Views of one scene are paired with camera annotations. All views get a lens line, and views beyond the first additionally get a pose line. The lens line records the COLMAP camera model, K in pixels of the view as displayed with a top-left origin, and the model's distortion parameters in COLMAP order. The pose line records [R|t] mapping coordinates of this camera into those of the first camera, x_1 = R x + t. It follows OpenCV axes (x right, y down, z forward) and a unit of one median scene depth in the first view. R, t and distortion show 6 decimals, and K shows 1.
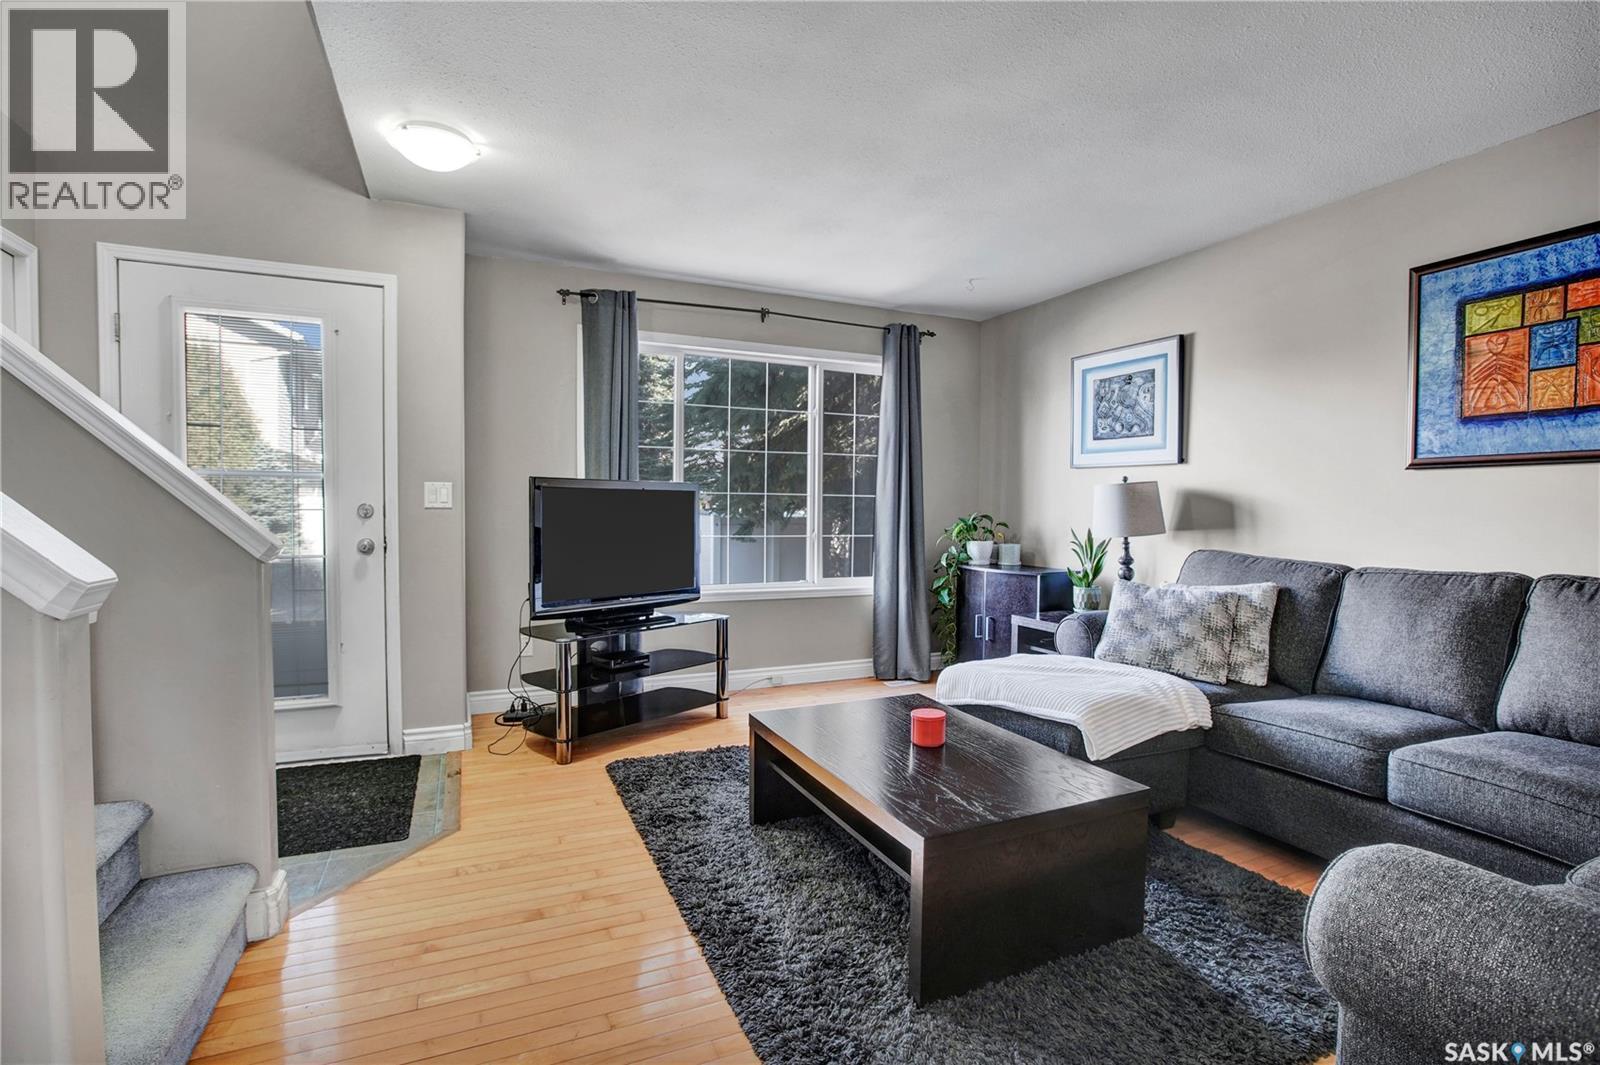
lens RADIAL K [[752.3, 0, 803.0], [0, 752.3, 534.7], [0, 0, 1]] dist [-0.040608, 0.006746]
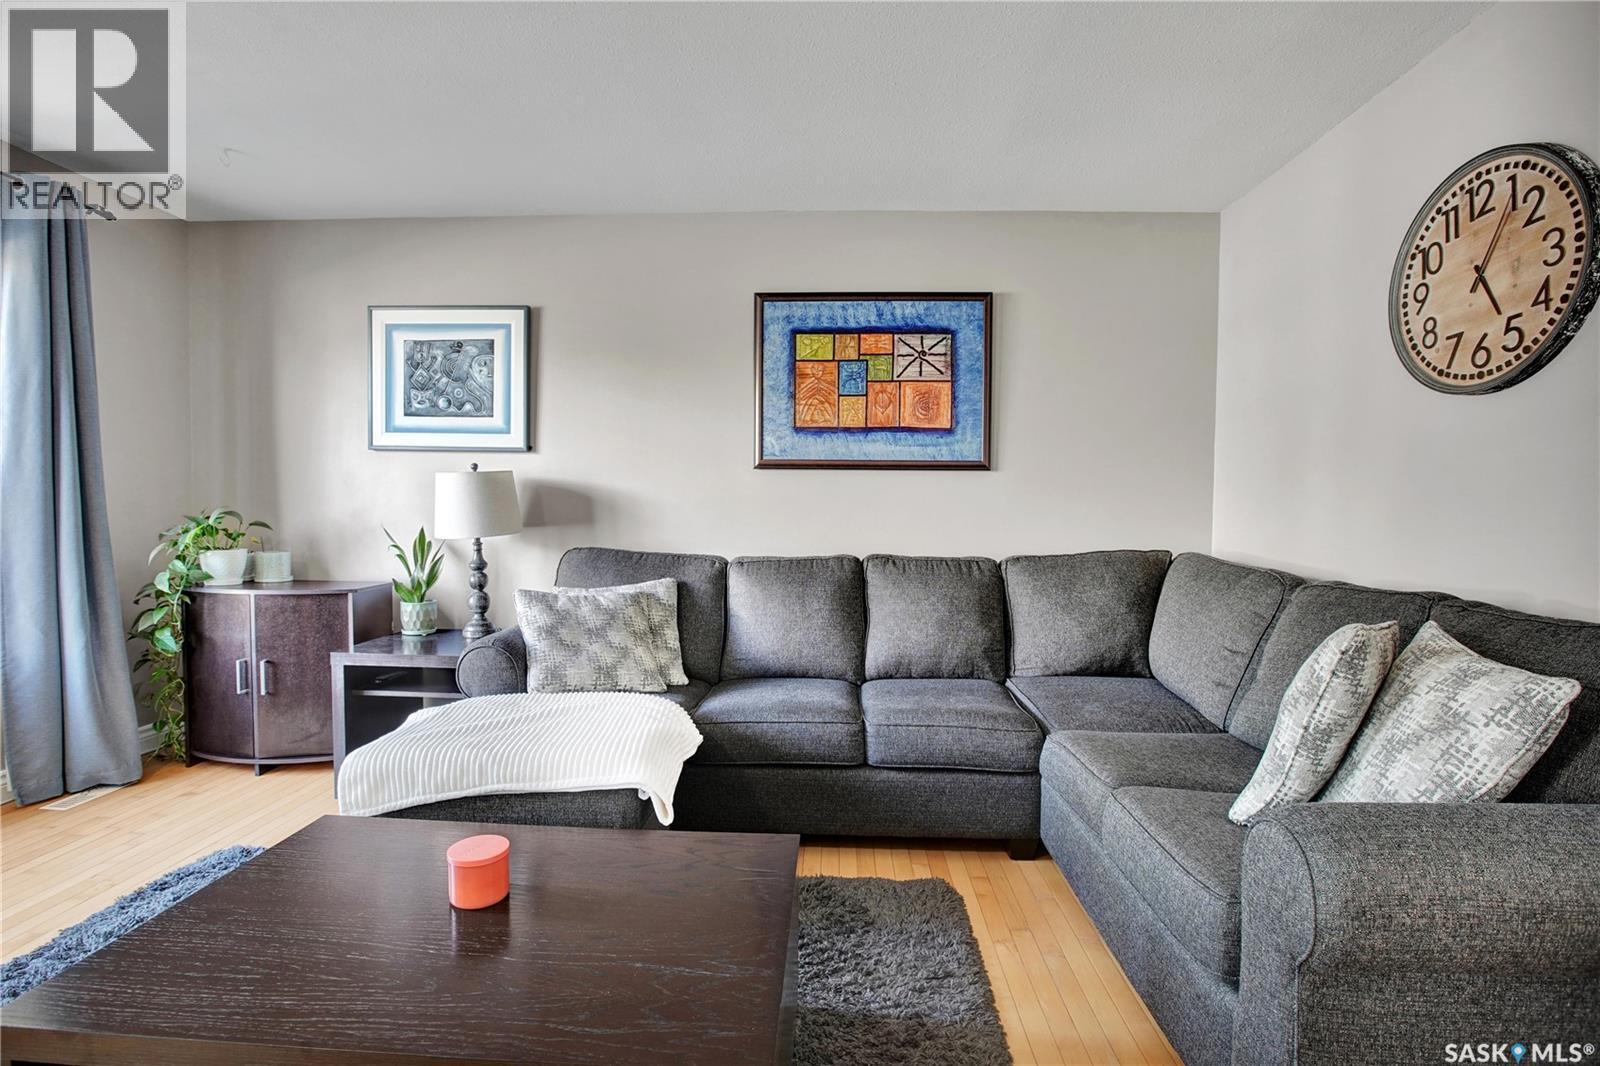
lens RADIAL K [[752.3, 0, 804.1], [0, 752.3, 531.8], [0, 0, 1]] dist [-0.040608, 0.006746]
pose [[0.456557, -0.033566, 0.889061, -0.181948], [0.025594, 0.999370, 0.024588, -0.017440], [-0.889326, 0.011528, 0.457128, 0.388456]]
